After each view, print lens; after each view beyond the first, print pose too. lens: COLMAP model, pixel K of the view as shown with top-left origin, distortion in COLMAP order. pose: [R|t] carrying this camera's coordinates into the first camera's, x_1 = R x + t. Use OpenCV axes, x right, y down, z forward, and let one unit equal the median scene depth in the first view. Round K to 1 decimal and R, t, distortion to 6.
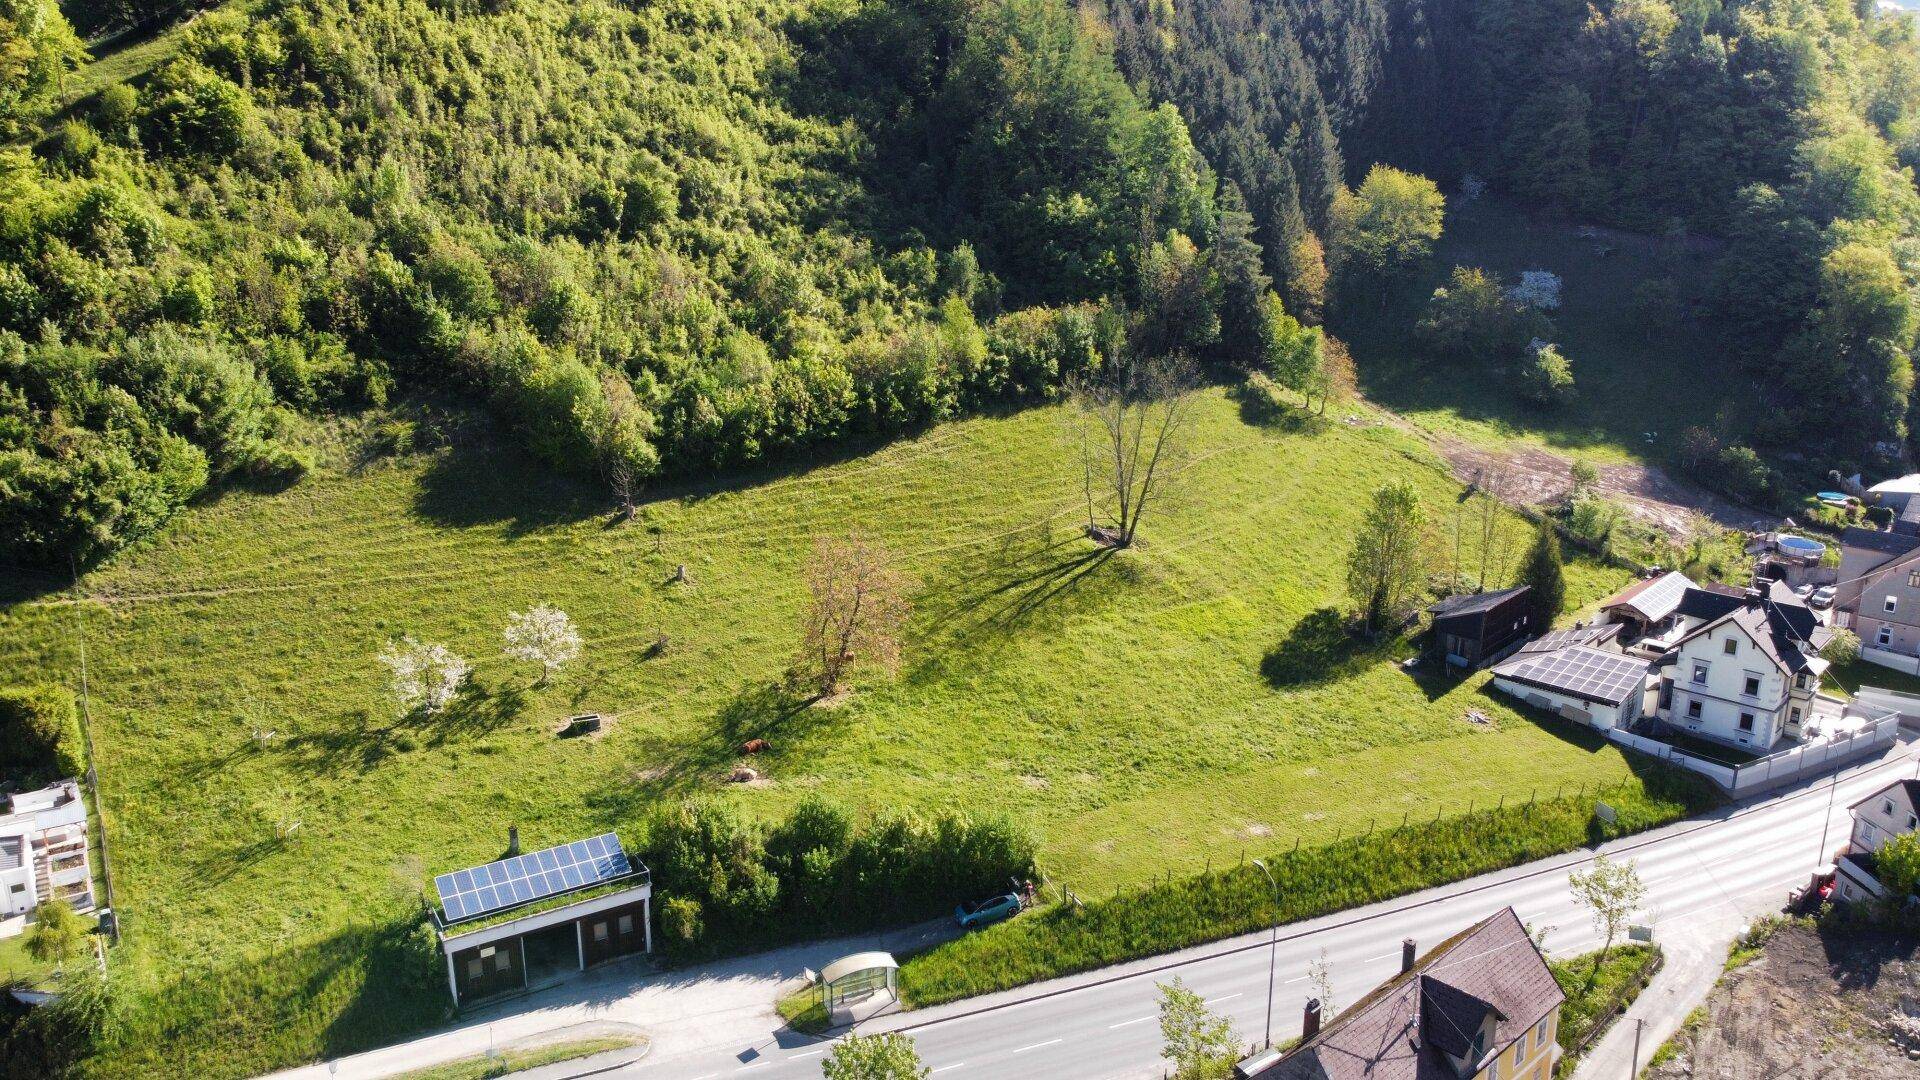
lens RADIAL K [[1542.7, 0, 974.2], [0, 1542.7, 529.6], [0, 0, 1]] dist [0.012220, -0.014340]
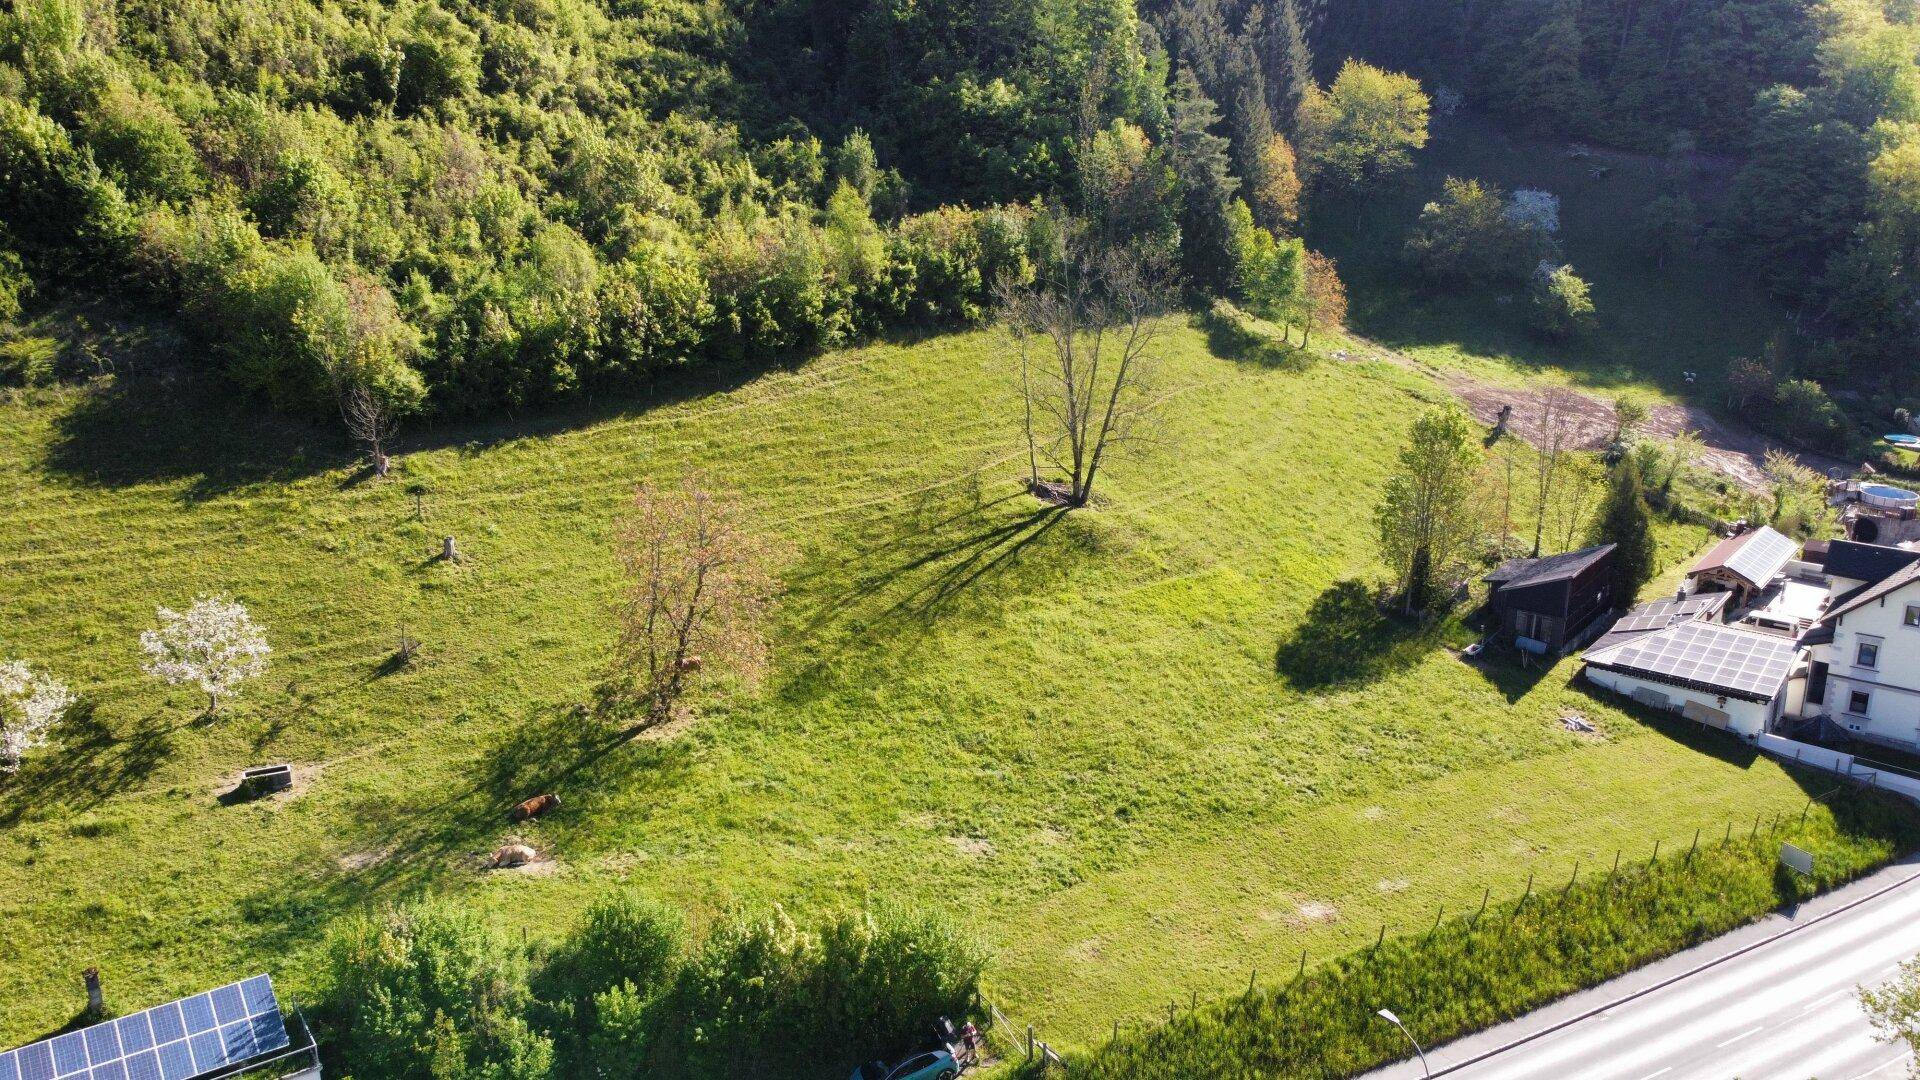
lens RADIAL K [[1542.7, 0, 989.5], [0, 1542.7, 525.1], [0, 0, 1]] dist [0.012220, -0.014340]
pose [[0.997509, -0.021307, 0.067242, 0.004124], [0.021445, 0.999769, -0.001324, 0.022731], [-0.067199, 0.002762, 0.997736, 0.281346]]
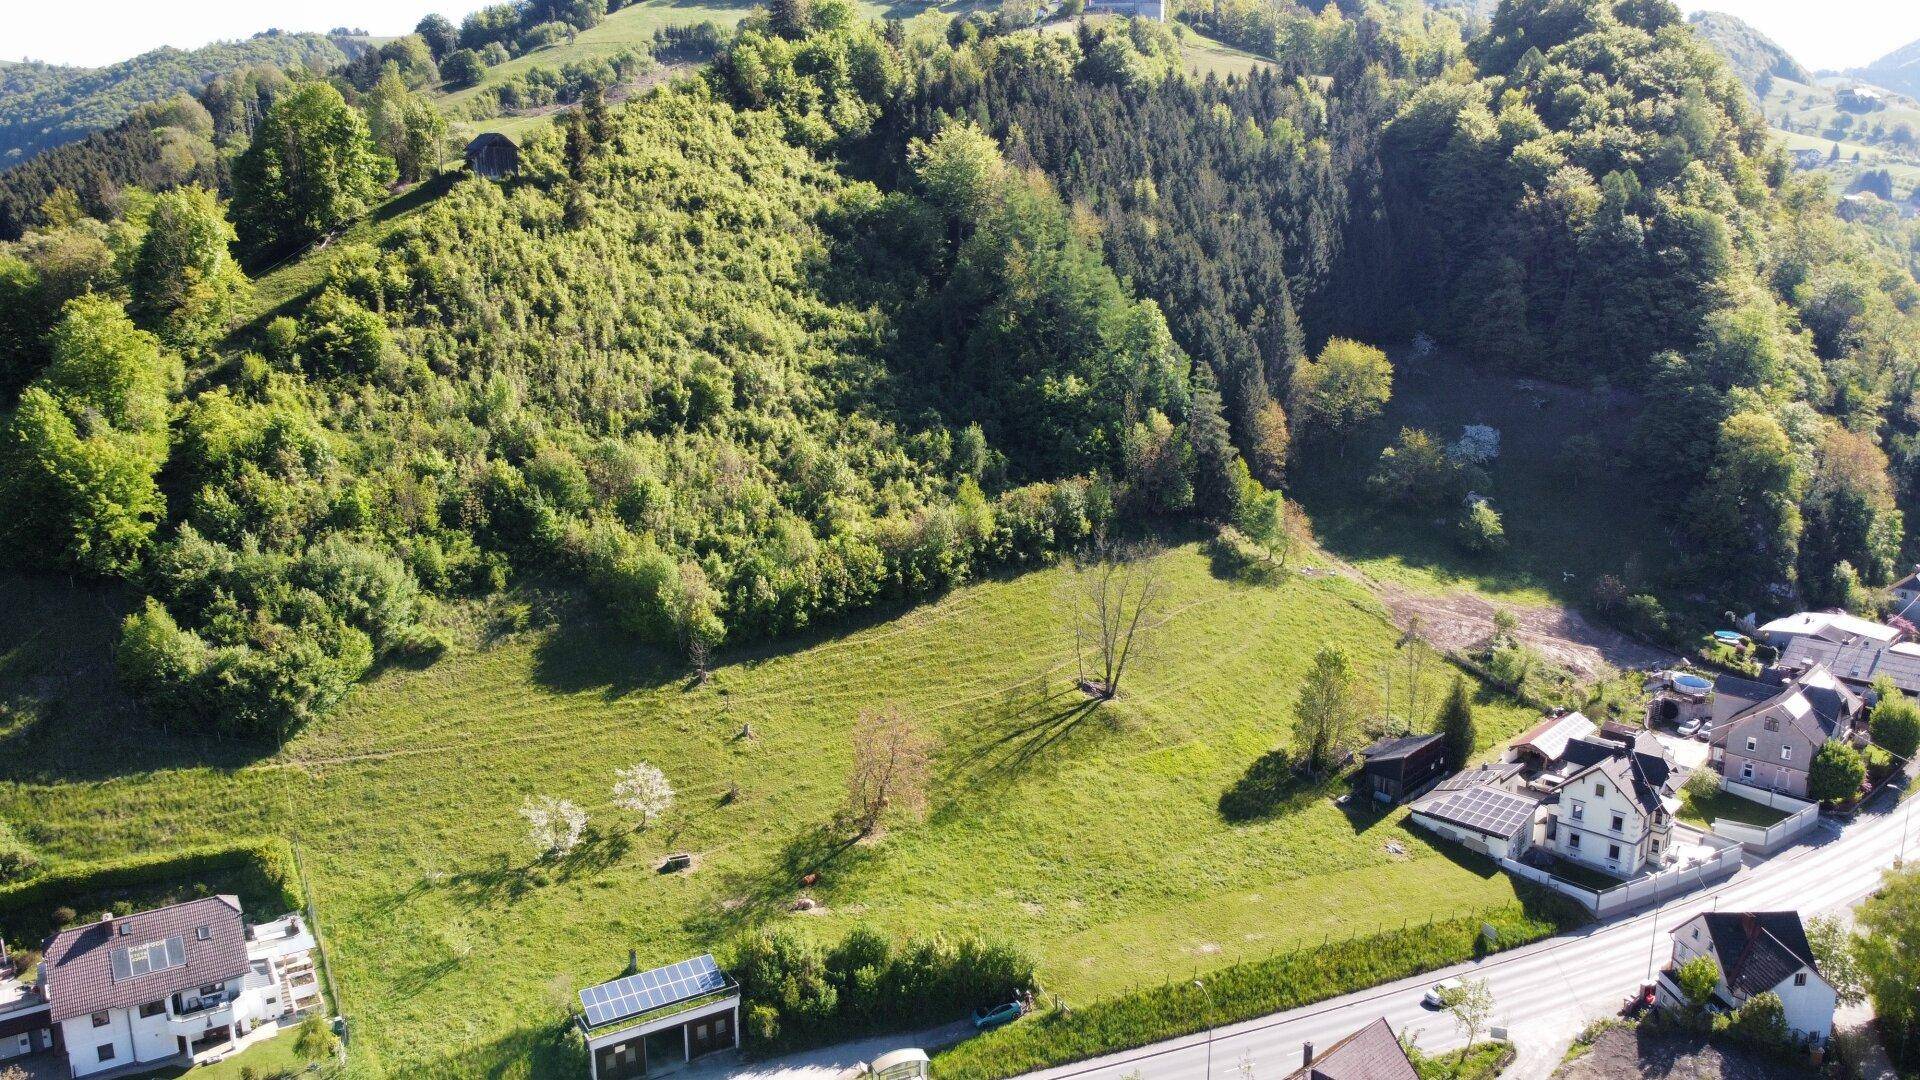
lens RADIAL K [[1542.7, 0, 972.4], [0, 1542.7, 524.6], [0, 0, 1]] dist [0.012220, -0.014340]
pose [[0.999993, -0.000595, -0.003704, -0.004840], [0.000435, 0.999076, -0.042968, -0.078419], [0.003726, 0.042966, 0.999070, -0.225953]]
